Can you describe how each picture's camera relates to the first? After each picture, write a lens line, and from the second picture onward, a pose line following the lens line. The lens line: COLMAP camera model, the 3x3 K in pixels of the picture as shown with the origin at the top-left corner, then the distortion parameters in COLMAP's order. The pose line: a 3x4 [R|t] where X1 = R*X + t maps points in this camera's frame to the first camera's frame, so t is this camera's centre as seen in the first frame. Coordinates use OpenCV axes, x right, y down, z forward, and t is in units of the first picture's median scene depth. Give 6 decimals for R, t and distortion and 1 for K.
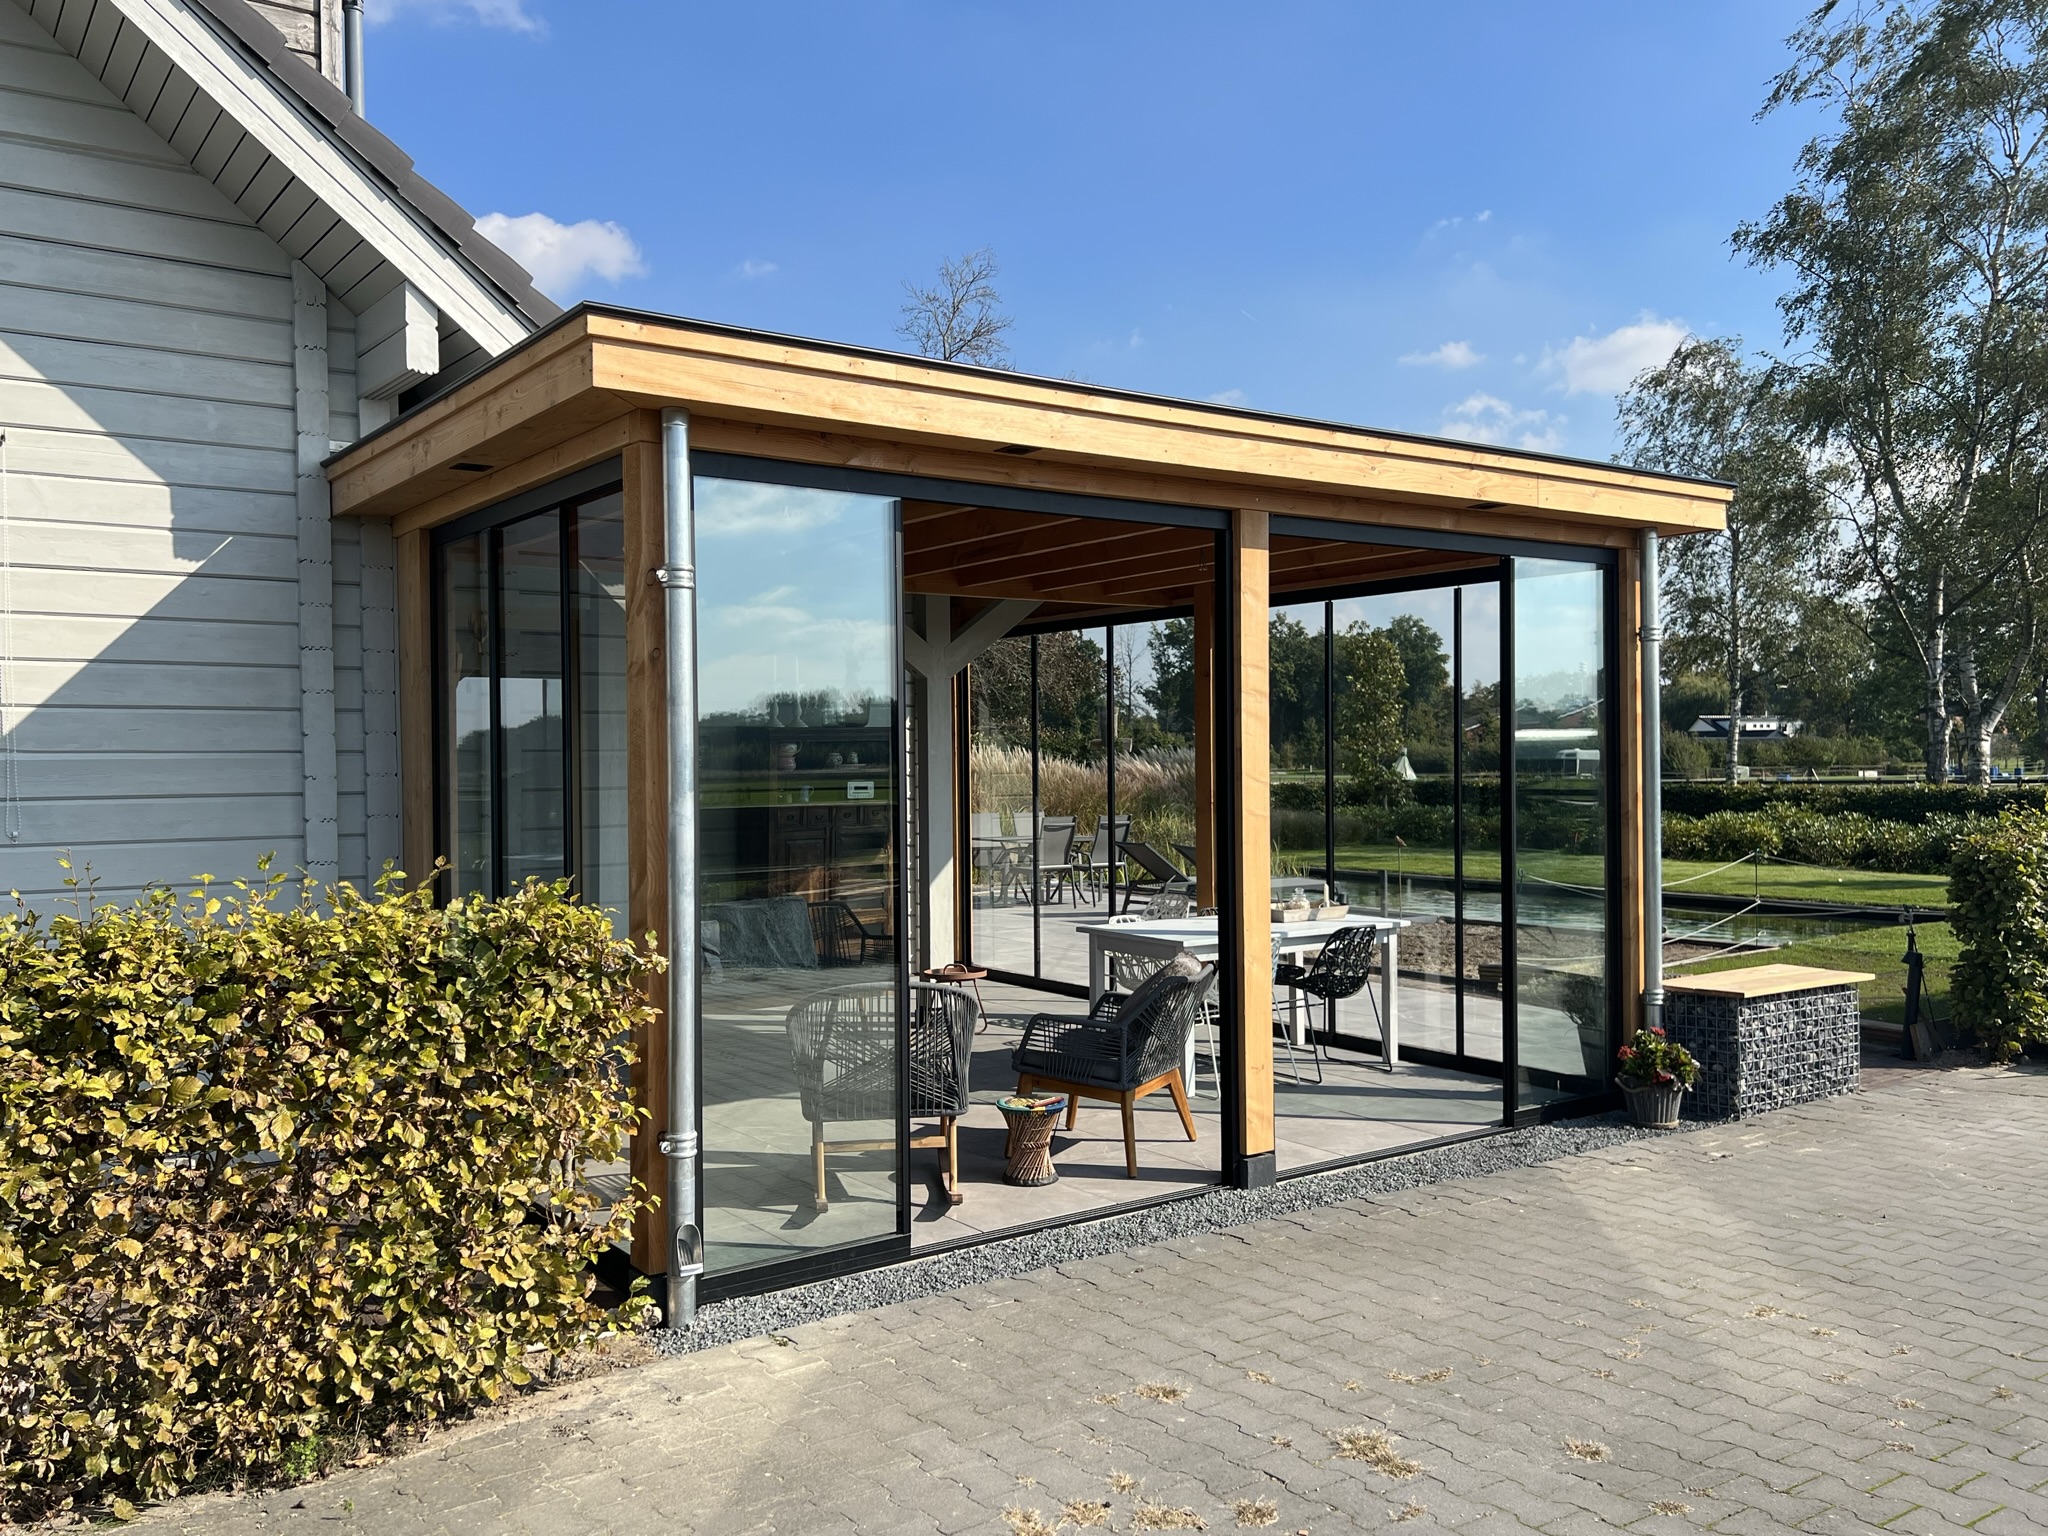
lens RADIAL K [[1654.9, 0, 1013.9], [0, 1654.9, 759.3], [0, 0, 1]] dist [0.031323, -0.006902]
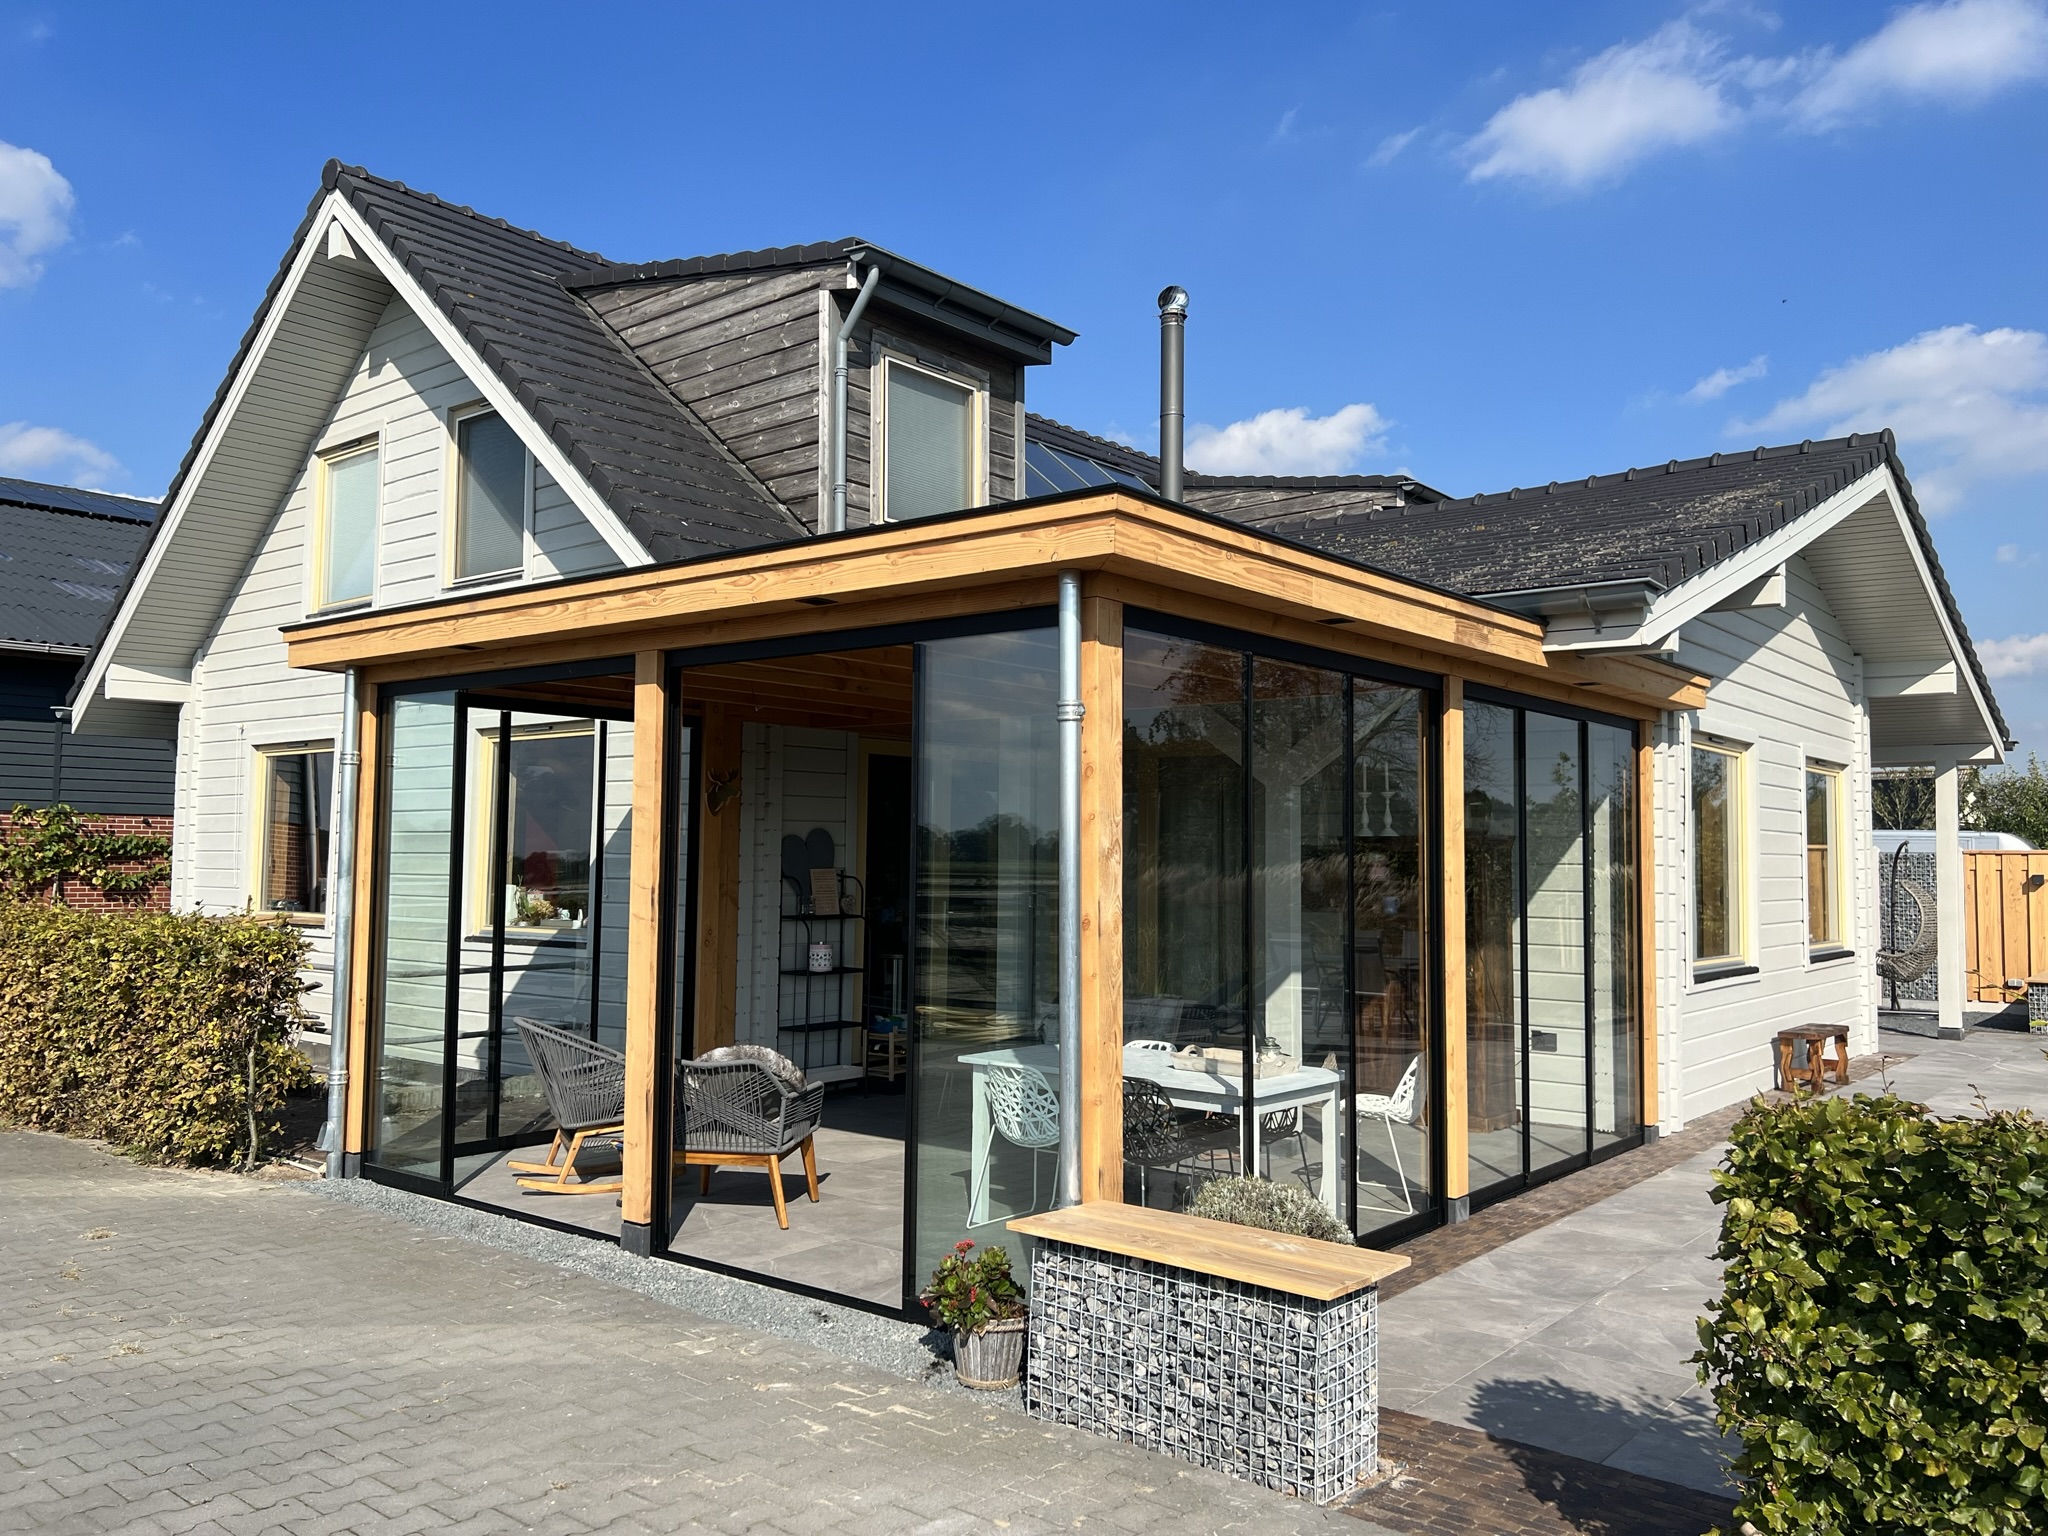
lens RADIAL K [[1560.3, 0, 1024.0], [0, 1560.3, 768.0], [0, 0, 1]] dist [0.054796, -0.063589]
pose [[0.265580, -0.044923, -0.963042, 1.252740], [-0.014582, 0.998612, -0.050604, -0.018786], [0.963978, 0.027483, 0.264557, 0.962896]]
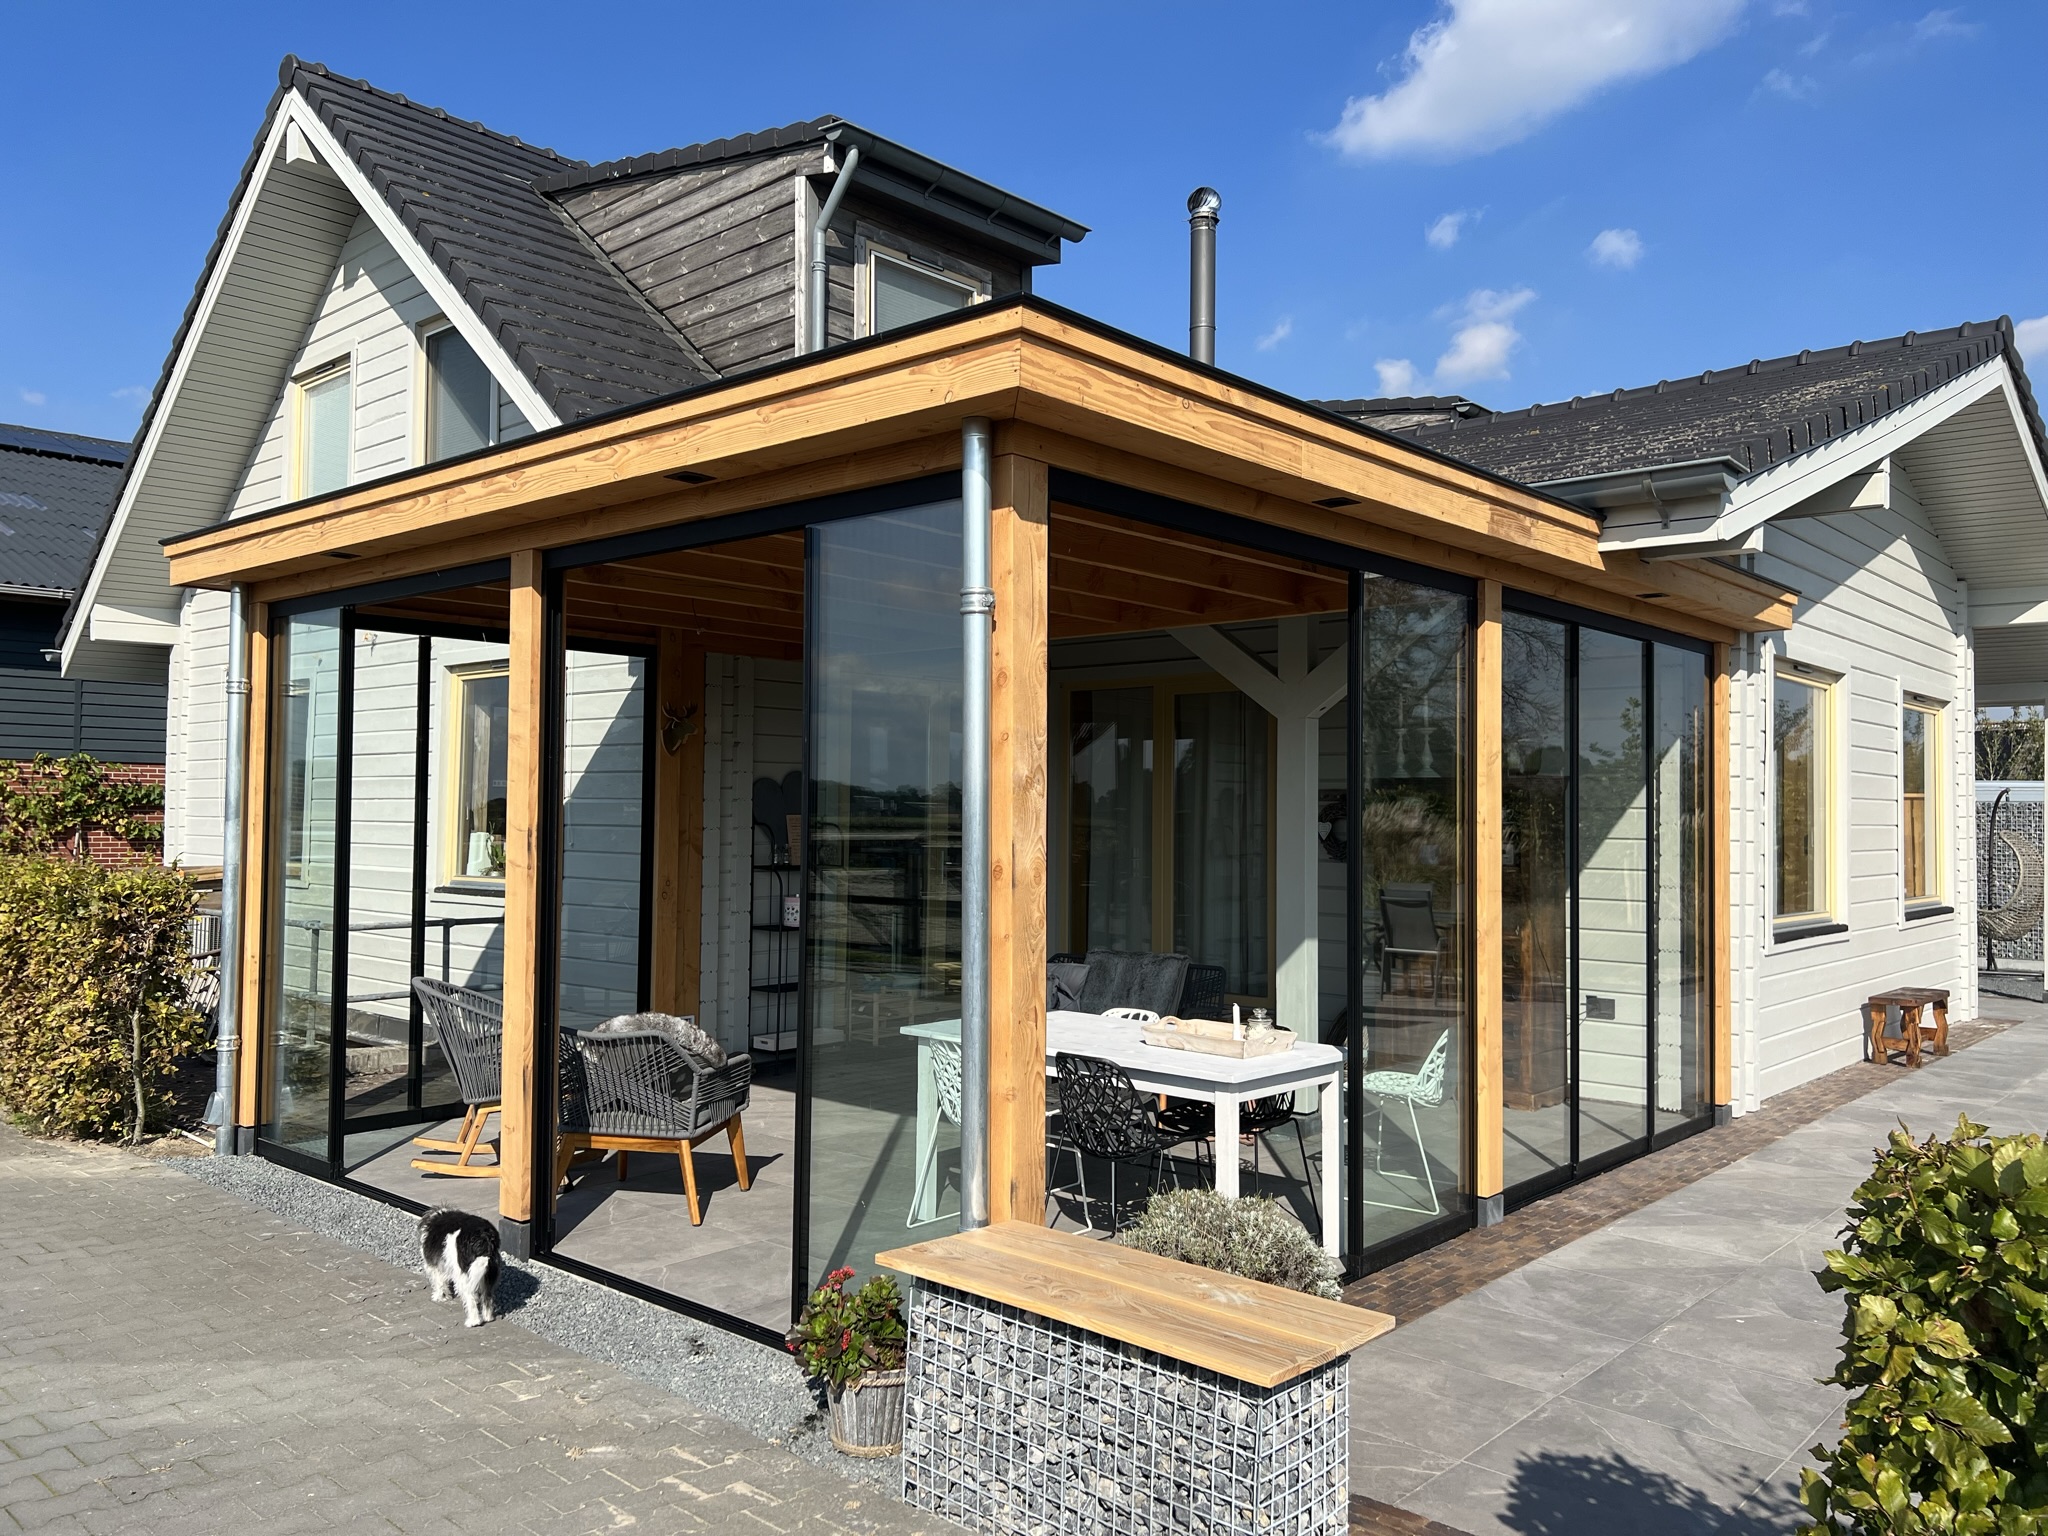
lens RADIAL K [[1532.3, 0, 1018.2], [0, 1532.3, 770.1], [0, 0, 1]] dist [0.050788, -0.050703]
pose [[0.218038, -0.016921, -0.975794, 1.088420], [-0.014455, 0.999684, -0.020565, -0.007823], [0.975833, 0.018589, 0.217724, 1.084588]]
